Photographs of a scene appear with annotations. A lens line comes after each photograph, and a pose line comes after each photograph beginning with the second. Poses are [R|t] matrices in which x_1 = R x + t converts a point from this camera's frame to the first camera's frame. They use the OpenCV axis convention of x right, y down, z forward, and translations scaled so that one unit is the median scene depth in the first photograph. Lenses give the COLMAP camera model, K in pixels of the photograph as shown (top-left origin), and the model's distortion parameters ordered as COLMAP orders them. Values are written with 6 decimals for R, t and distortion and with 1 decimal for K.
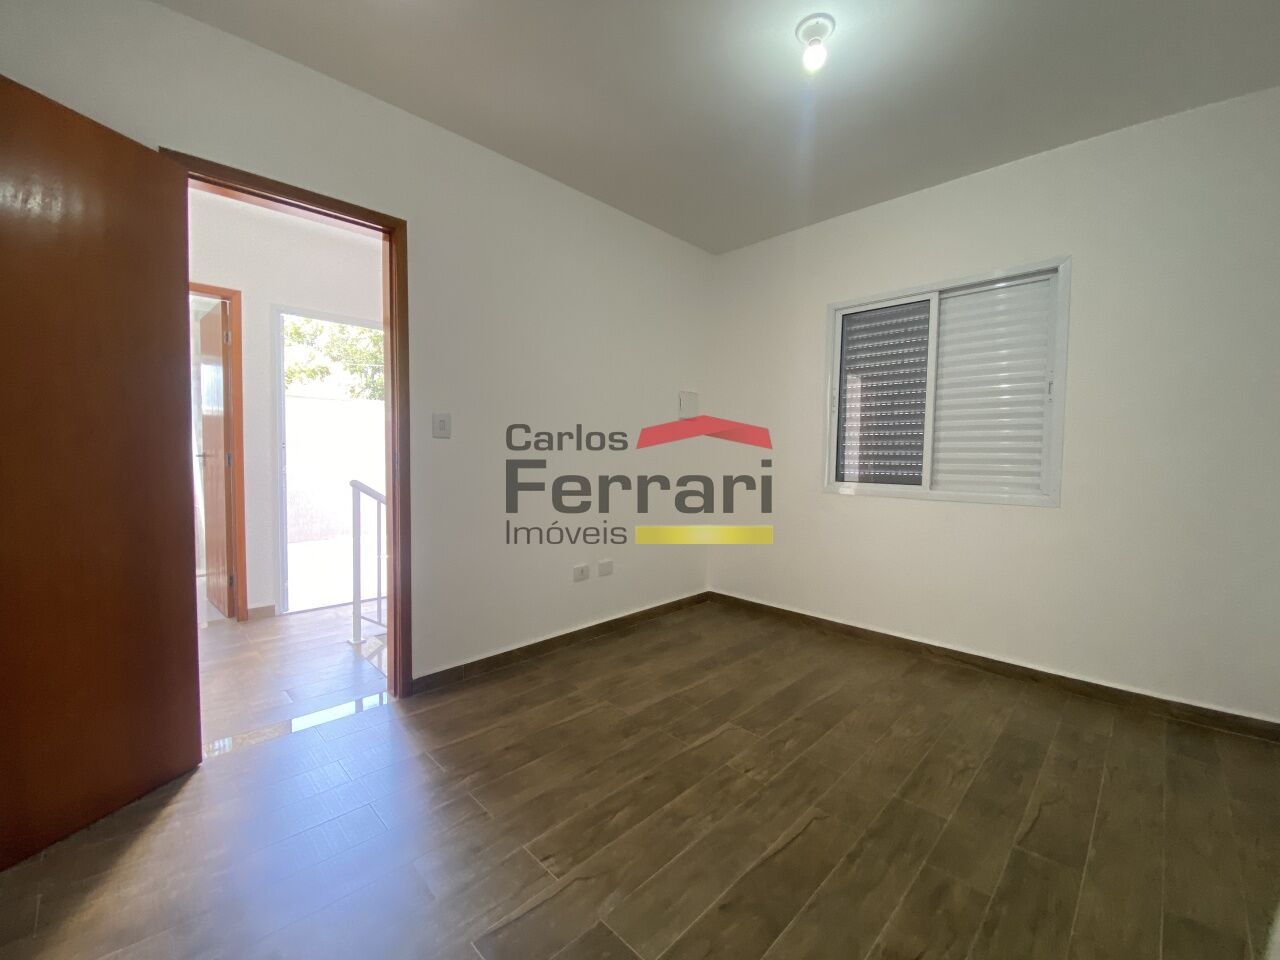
lens RADIAL K [[505.1, 0, 634.9], [0, 505.1, 475.3], [0, 0, 1]] dist [0.000775, -0.000079]
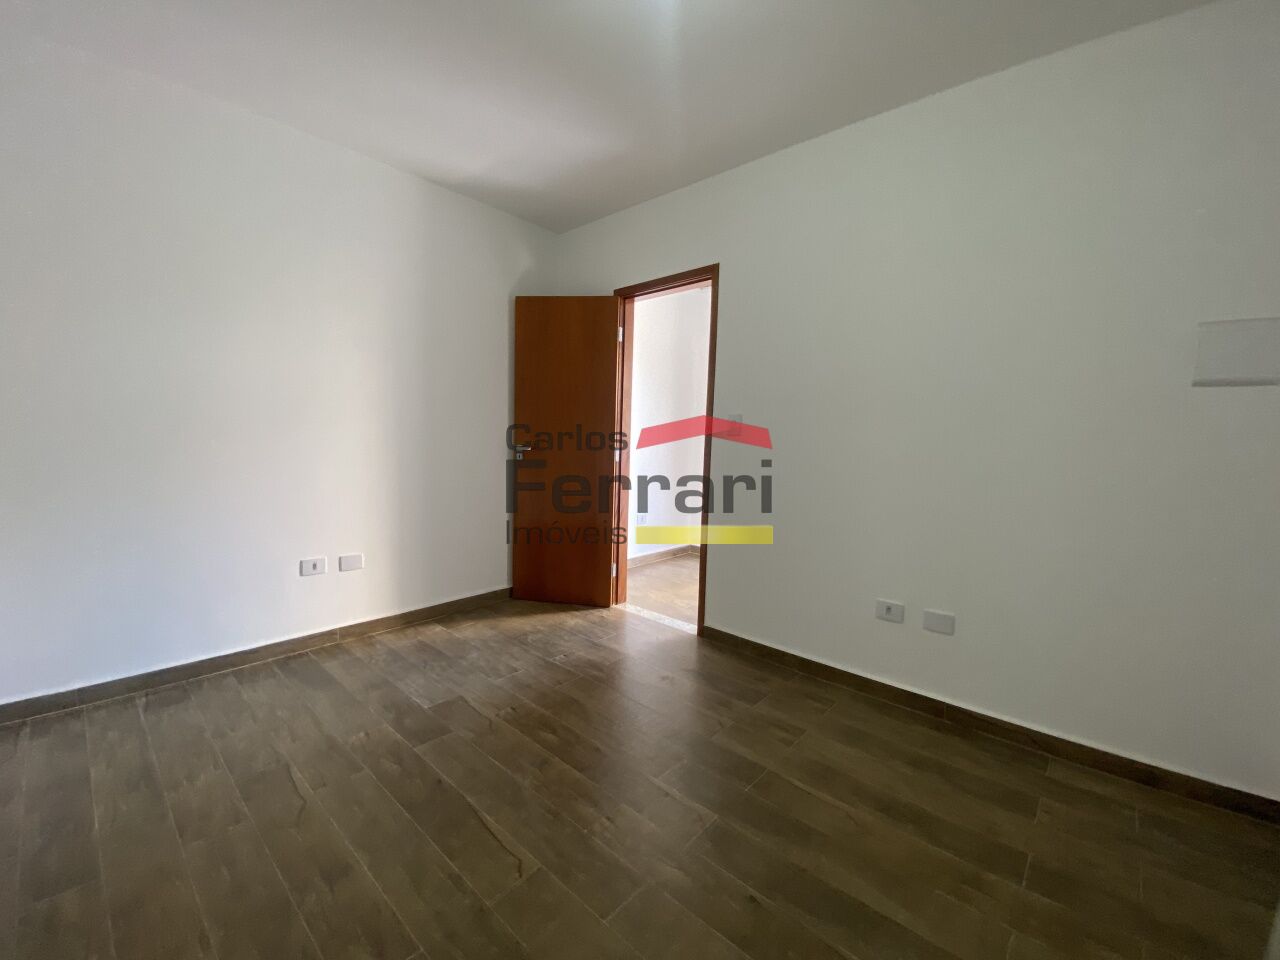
lens RADIAL K [[518.7, 0, 664.2], [0, 518.7, 479.2], [0, 0, 1]] dist [-0.000608, -0.000479]
pose [[0.098168, 0.069357, -0.992750, 1.073893], [-0.074754, 0.995264, 0.062140, -0.049876], [0.992358, 0.068112, 0.102888, 0.971800]]
